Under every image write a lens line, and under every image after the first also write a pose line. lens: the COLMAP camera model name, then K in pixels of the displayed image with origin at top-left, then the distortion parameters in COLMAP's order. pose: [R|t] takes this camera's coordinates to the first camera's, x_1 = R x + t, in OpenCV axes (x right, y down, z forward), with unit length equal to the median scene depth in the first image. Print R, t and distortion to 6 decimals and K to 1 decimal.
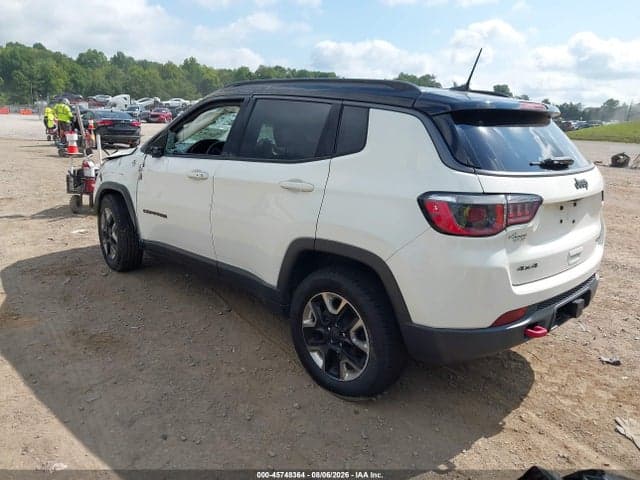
lens RADIAL K [[543.1, 0, 320.0], [0, 543.1, 240.0], [0, 0, 1]] dist [0.011222, -0.014698]
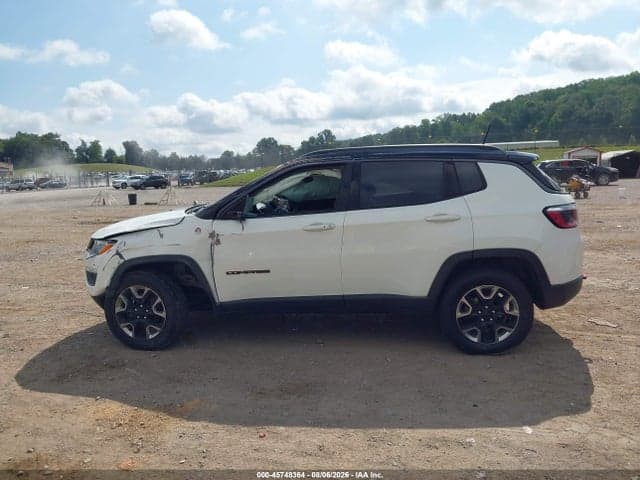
lens RADIAL K [[543.1, 0, 320.0], [0, 543.1, 240.0], [0, 0, 1]] dist [0.011222, -0.014698]
pose [[0.752867, -0.146904, 0.641569, -0.083881], [0.207741, 0.977983, -0.019845, -0.005811], [-0.624528, 0.148220, 0.766809, 0.008609]]
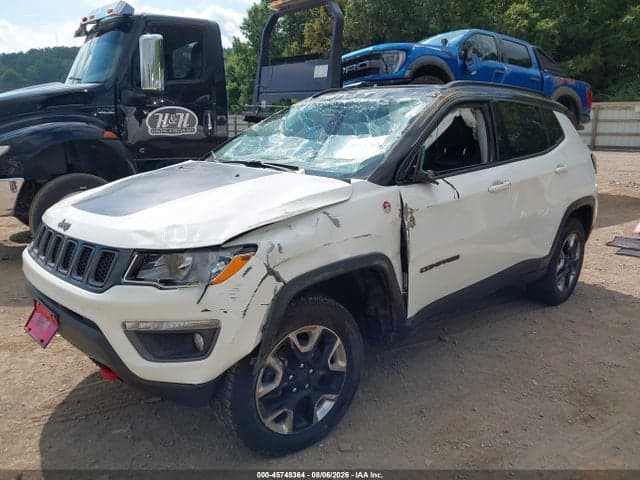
lens RADIAL K [[521.8, 0, 320.0], [0, 521.8, 240.0], [0, 0, 1]] dist [0.028536, 0.012859]
pose [[0.011613, -0.256679, 0.966427, -0.090506], [0.231829, 0.940849, 0.247100, -0.026607], [-0.972687, 0.221176, 0.070431, 0.105713]]
